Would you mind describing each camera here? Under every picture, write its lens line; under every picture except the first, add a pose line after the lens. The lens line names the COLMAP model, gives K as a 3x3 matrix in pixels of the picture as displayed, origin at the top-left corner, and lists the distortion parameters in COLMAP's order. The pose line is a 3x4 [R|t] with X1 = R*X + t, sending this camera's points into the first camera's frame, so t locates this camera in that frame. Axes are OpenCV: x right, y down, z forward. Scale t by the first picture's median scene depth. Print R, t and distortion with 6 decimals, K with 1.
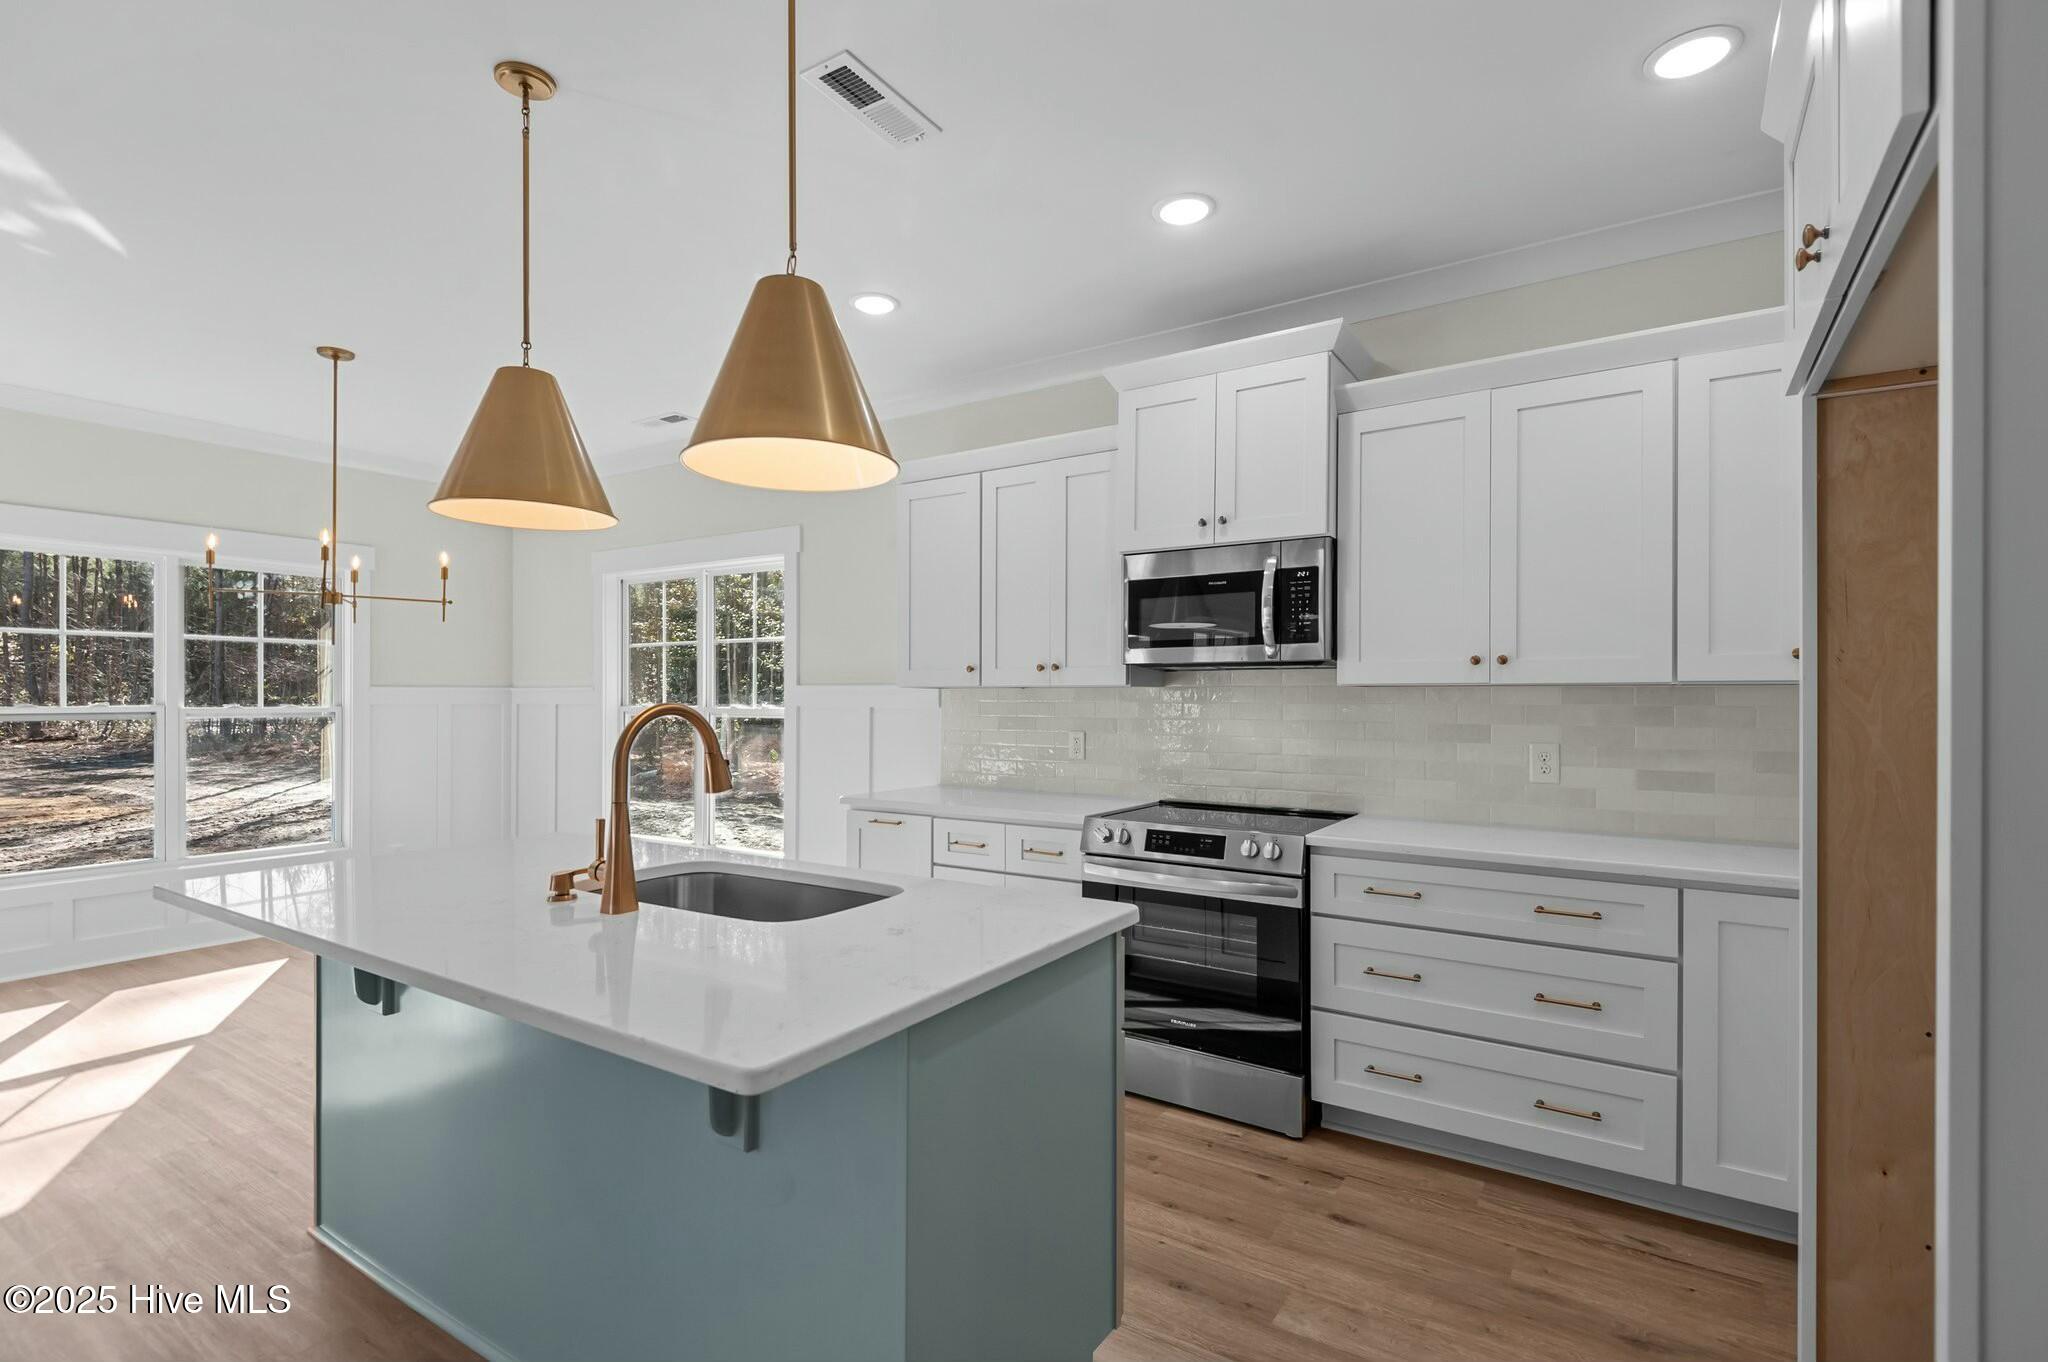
lens RADIAL K [[943.5, 0, 1032.6], [0, 943.5, 690.7], [0, 0, 1]] dist [0.004641, -0.000353]
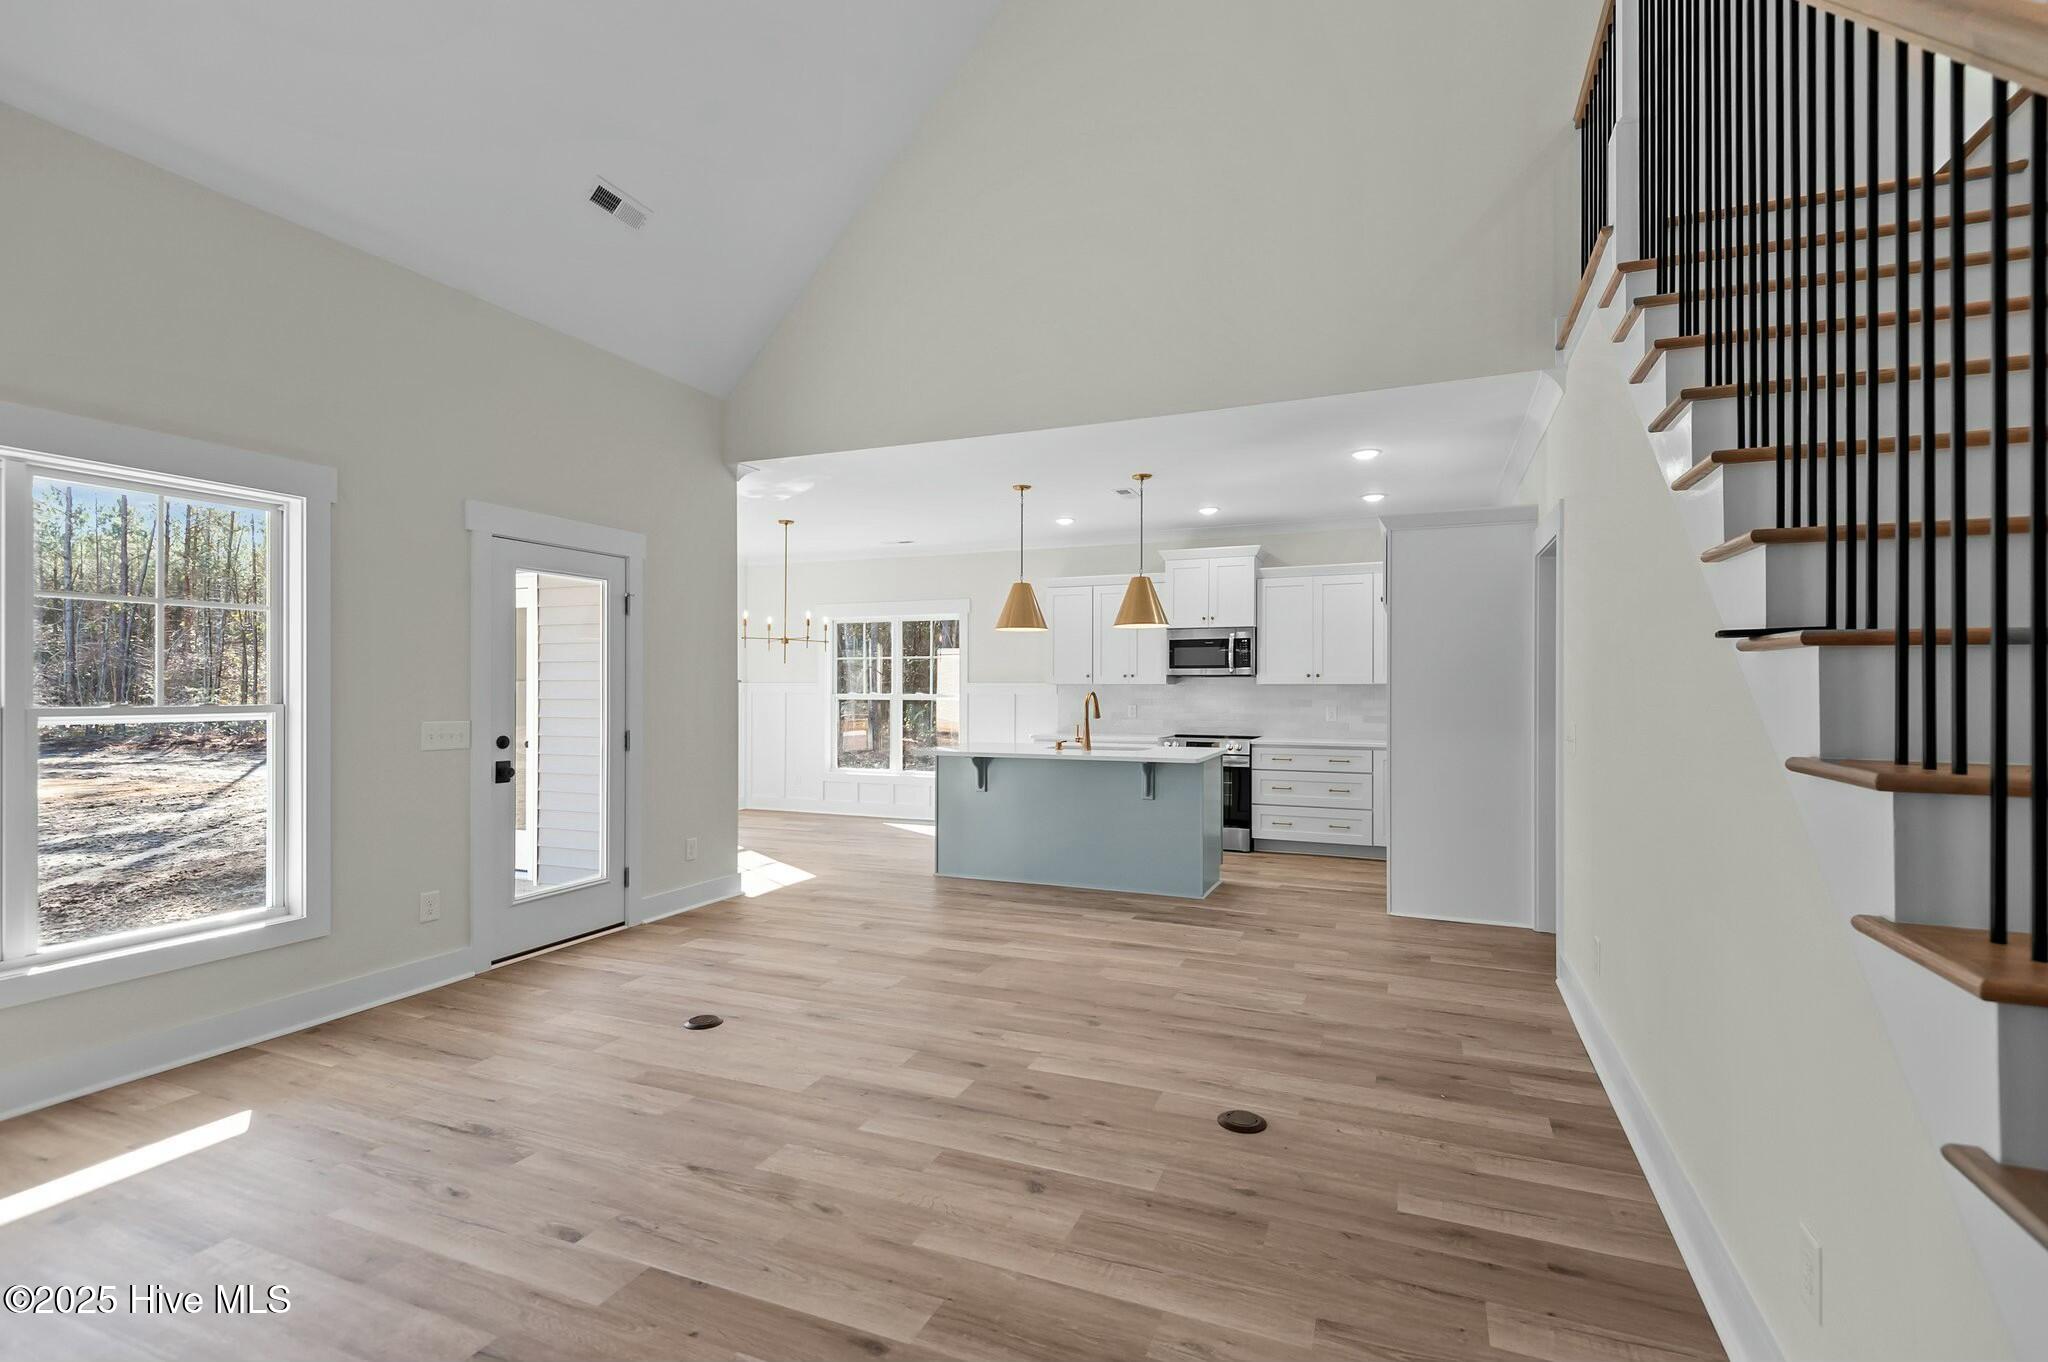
lens RADIAL K [[943.5, 0, 1010.6], [0, 943.5, 682.4], [0, 0, 1]] dist [0.004641, -0.000353]
pose [[0.984491, -0.002603, 0.175413, -0.803504], [0.001817, 0.999988, 0.004646, -0.024311], [-0.175423, -0.004255, 0.984484, -1.440081]]
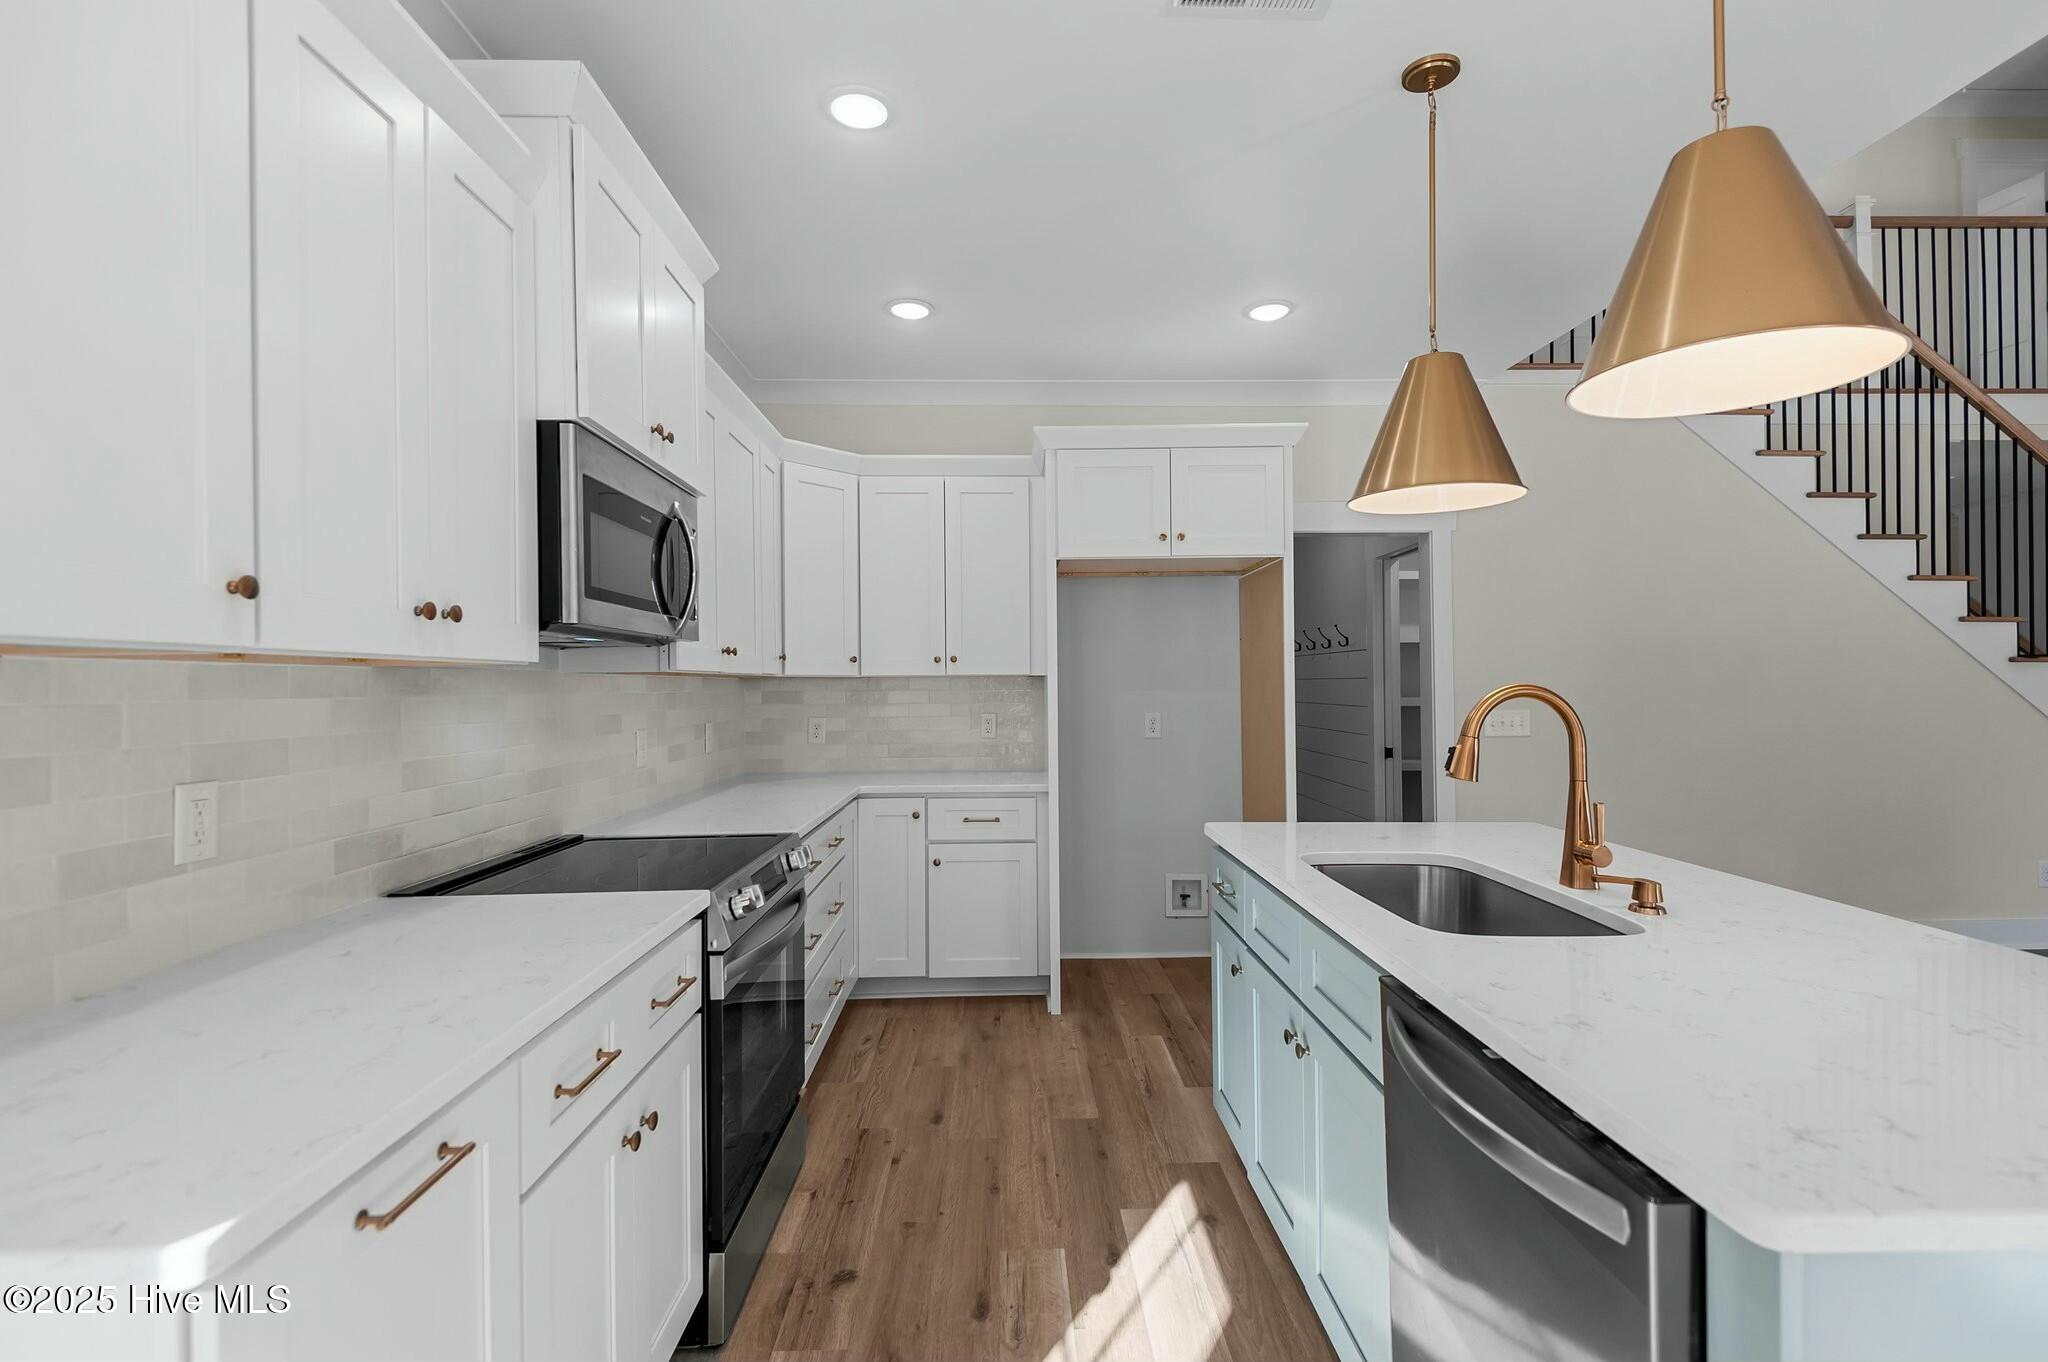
lens RADIAL K [[943.5, 0, 1004.9], [0, 943.5, 682.5], [0, 0, 1]] dist [0.004641, -0.000353]
pose [[-0.564352, 0.005925, 0.825513, -0.567738], [0.000317, 0.999976, -0.006961, 0.009853], [-0.825535, -0.003666, -0.564340, 1.276119]]
